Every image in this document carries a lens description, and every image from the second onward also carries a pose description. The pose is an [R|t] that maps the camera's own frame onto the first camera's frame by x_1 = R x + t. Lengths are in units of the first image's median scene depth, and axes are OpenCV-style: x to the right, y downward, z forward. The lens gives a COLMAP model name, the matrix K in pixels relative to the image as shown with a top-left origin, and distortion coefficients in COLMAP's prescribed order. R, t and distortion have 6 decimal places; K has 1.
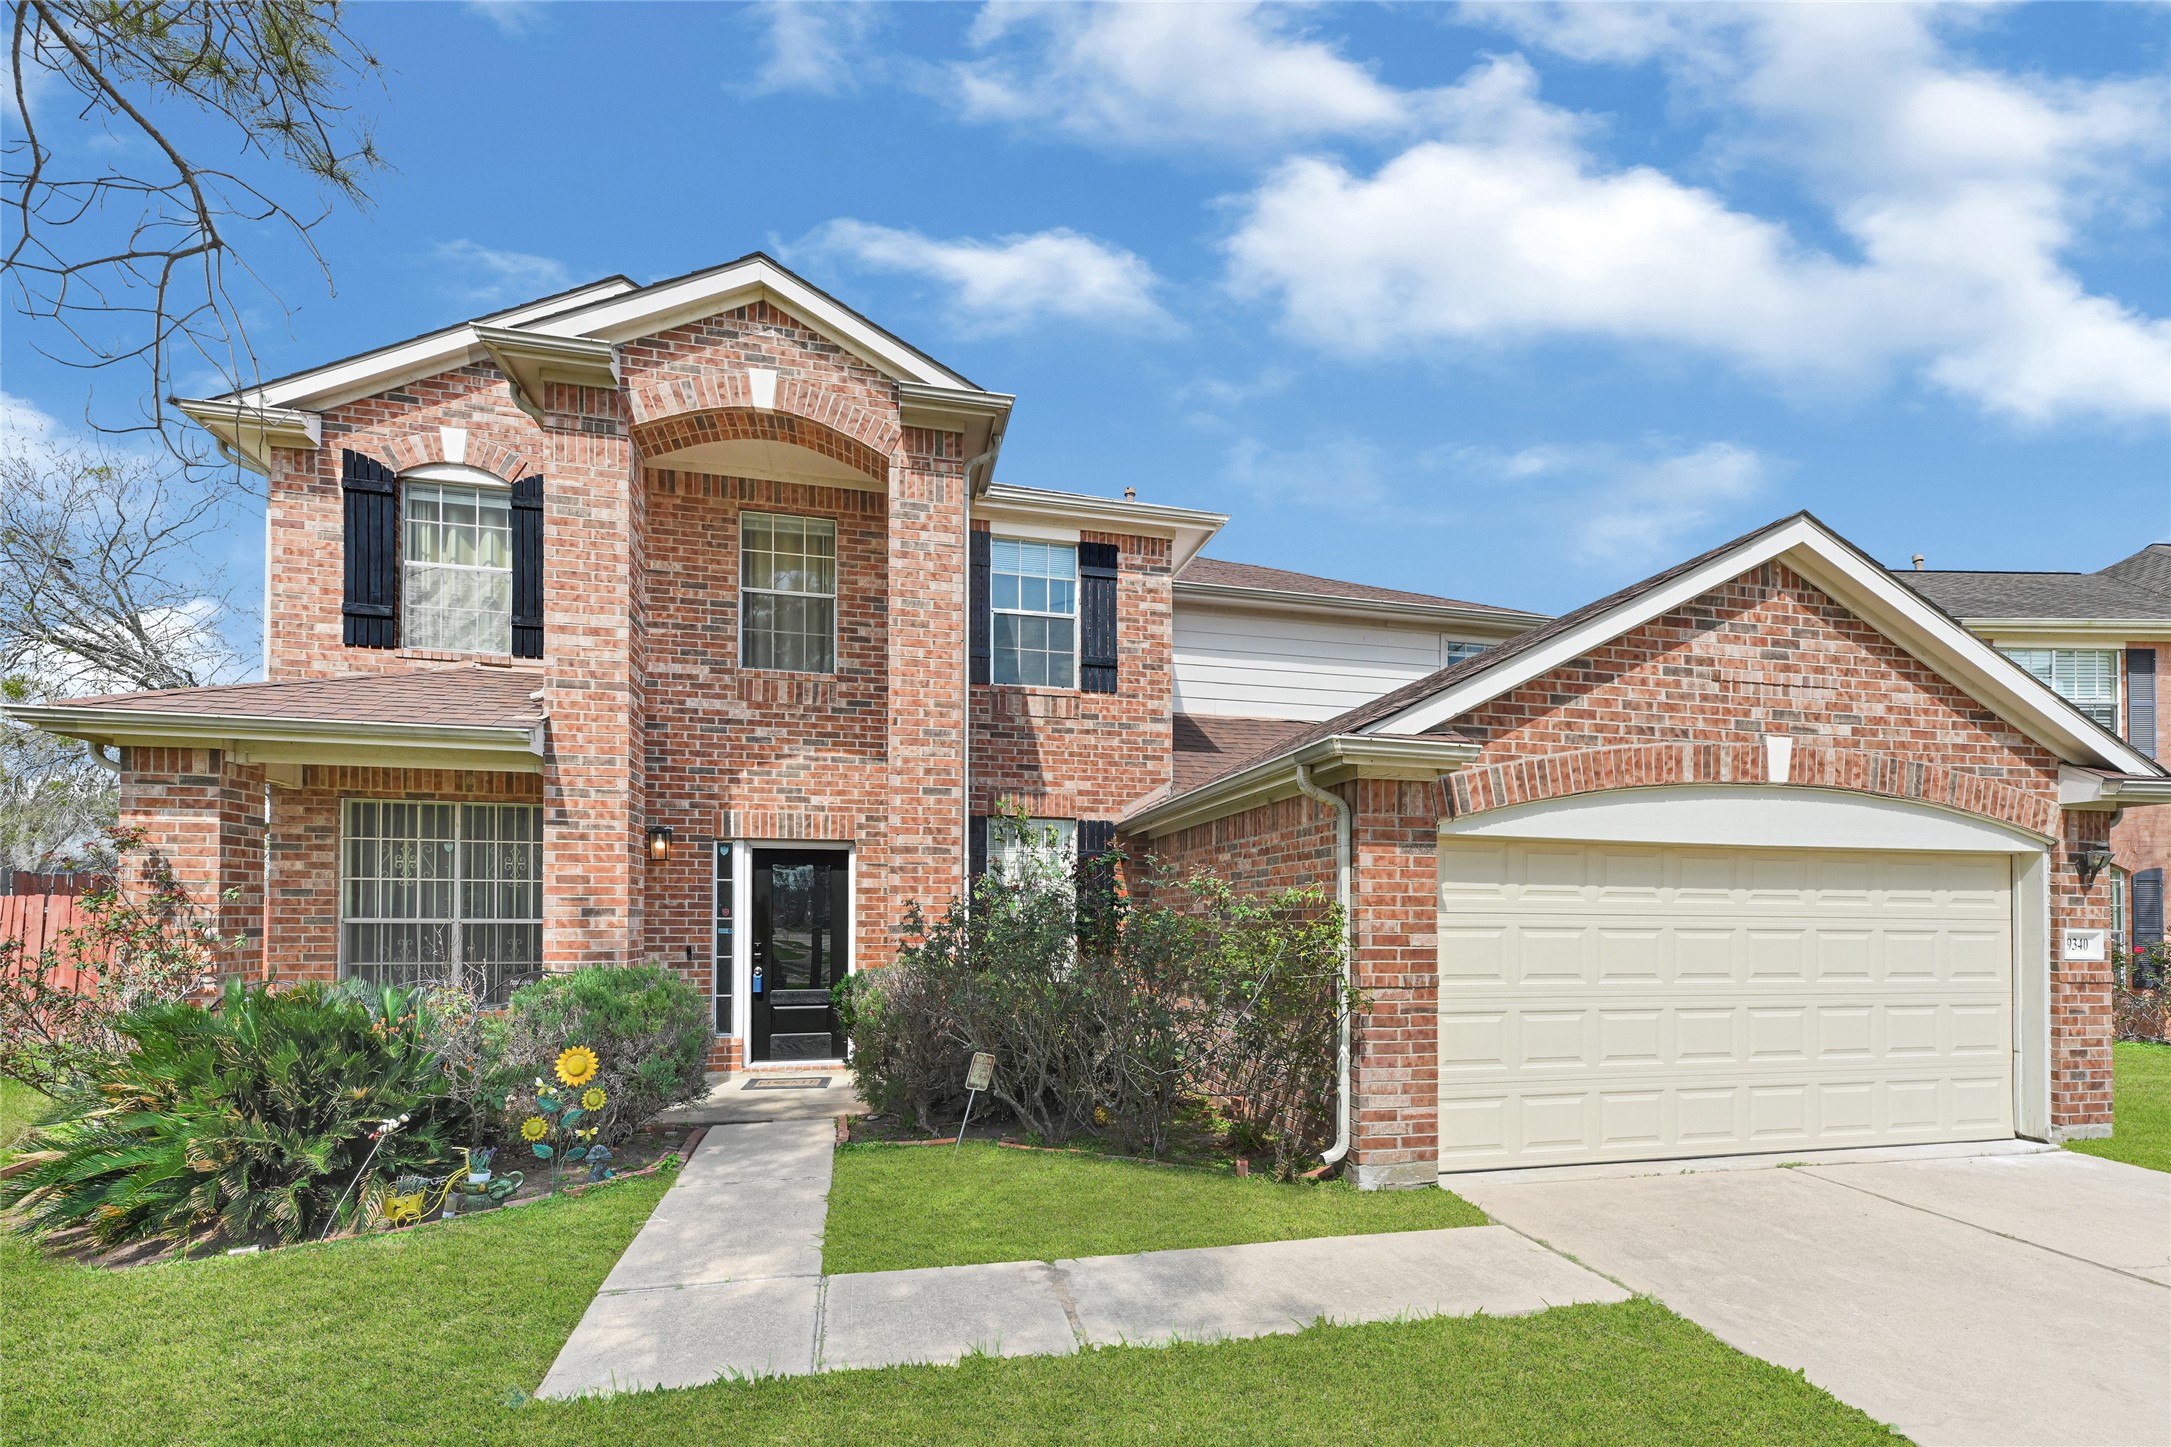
lens RADIAL K [[924.3, 0, 1085.2], [0, 924.3, 843.2], [0, 0, 1]] dist [-0.001105, -0.010659]
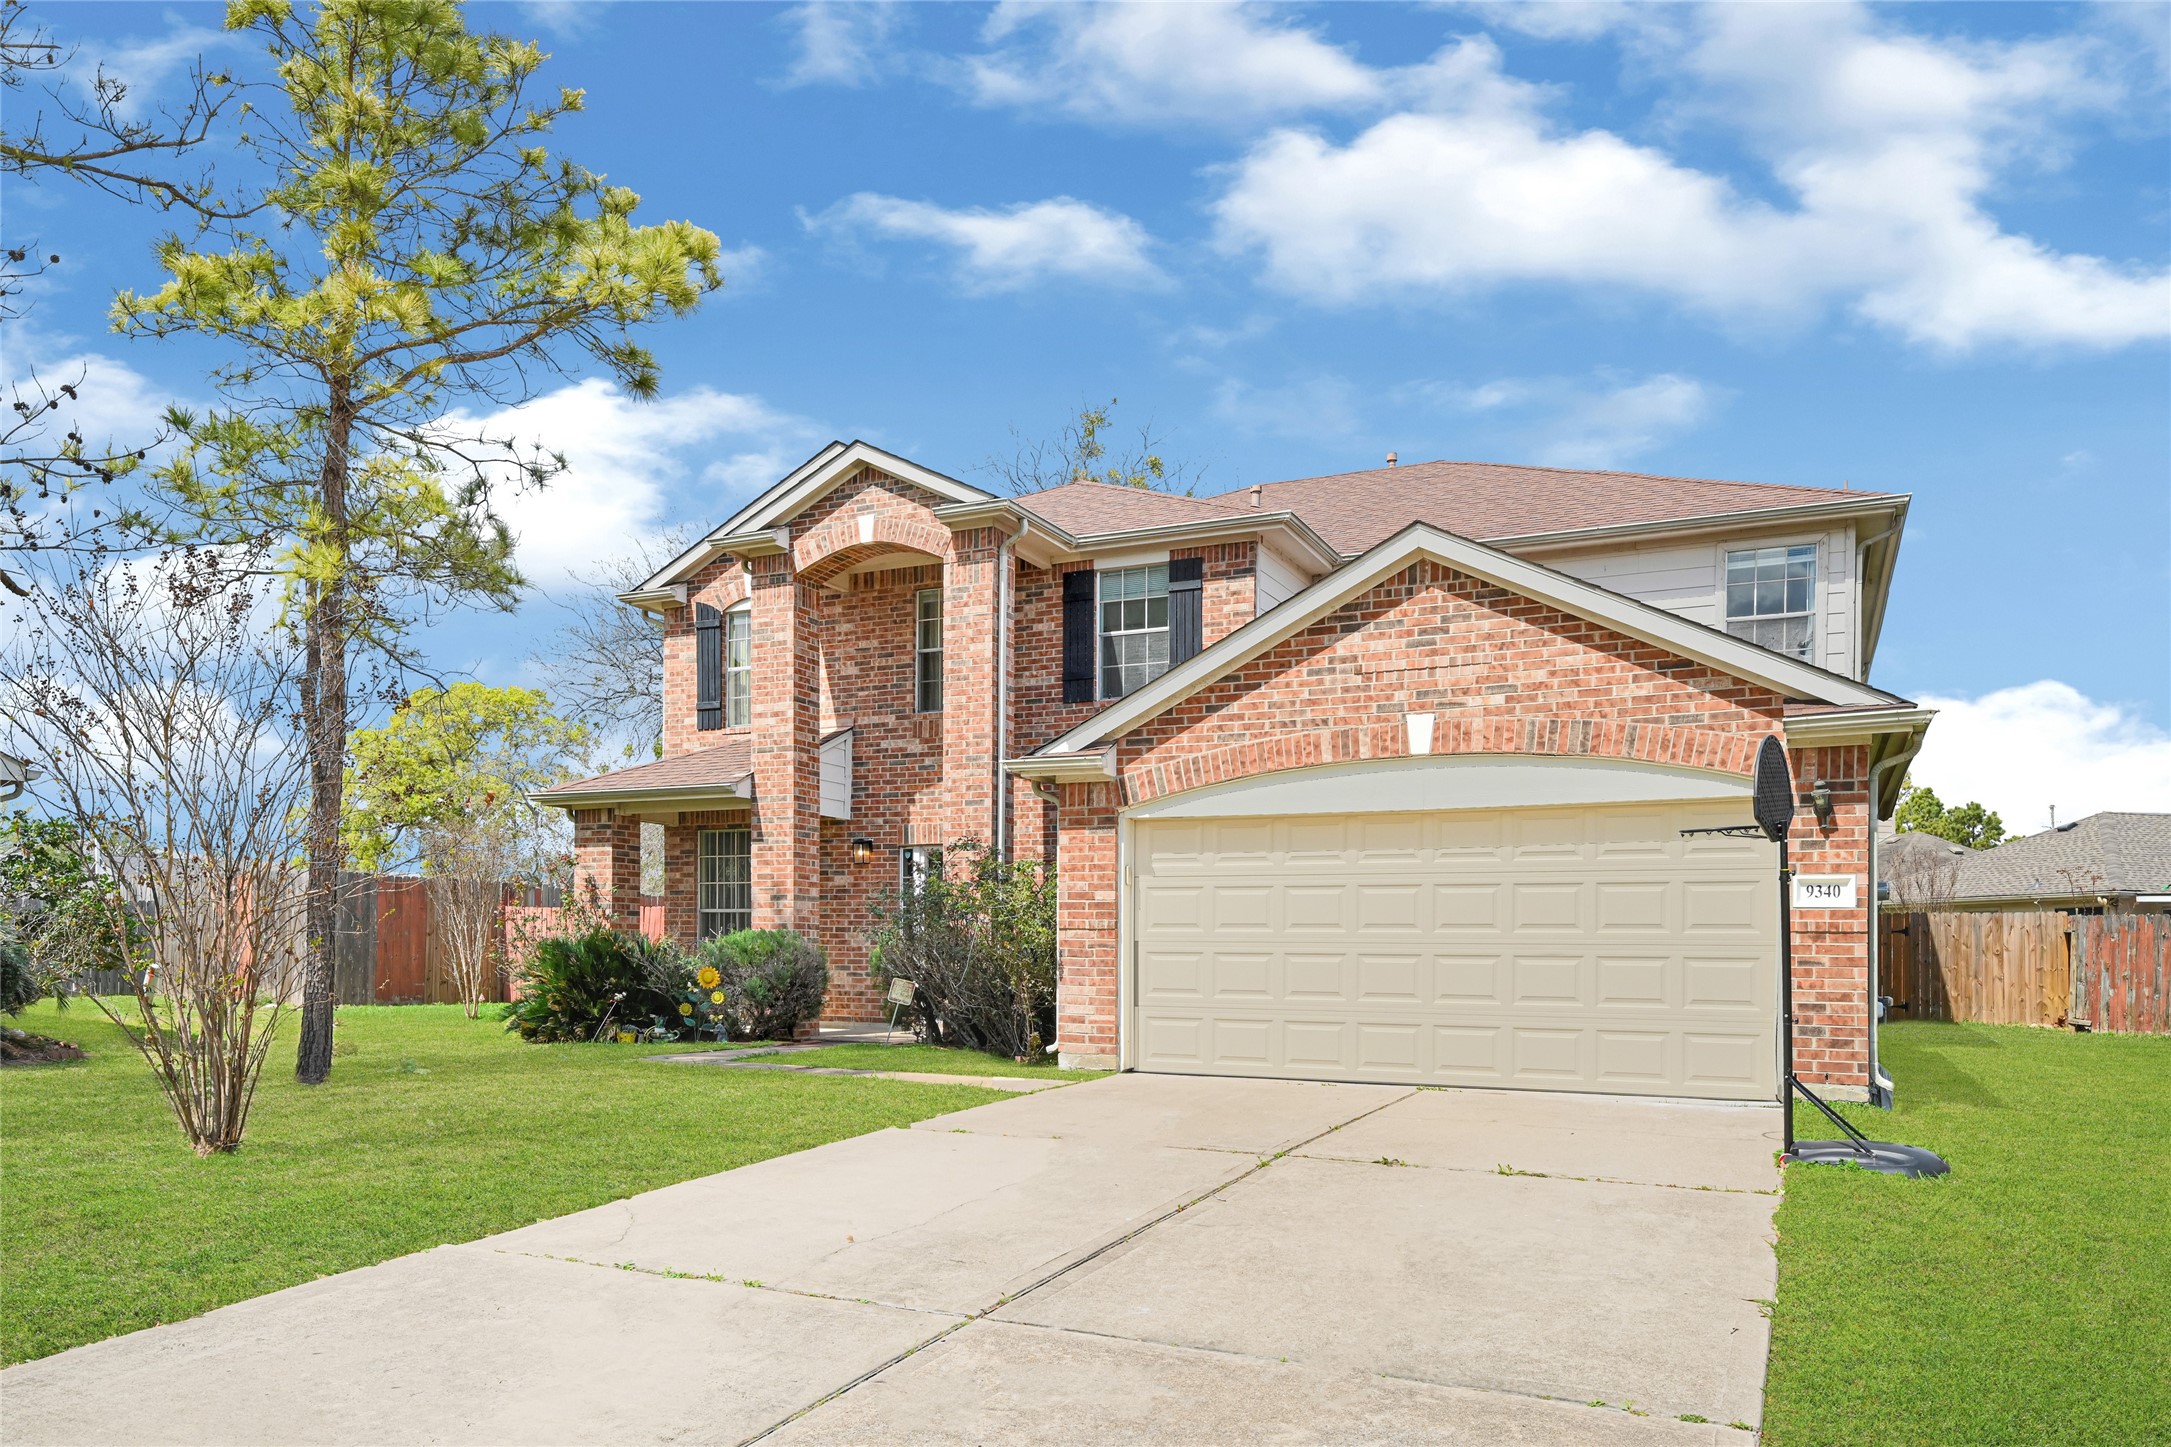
lens RADIAL K [[1489.2, 0, 1085.5], [0, 1489.2, 723.5], [0, 0, 1]] dist [-0.032576, 0.001048]
pose [[0.791047, -0.096070, -0.604165, 1.464269], [0.044216, 0.993988, -0.100163, 0.060041], [0.610156, 0.052520, 0.790539, -0.685093]]
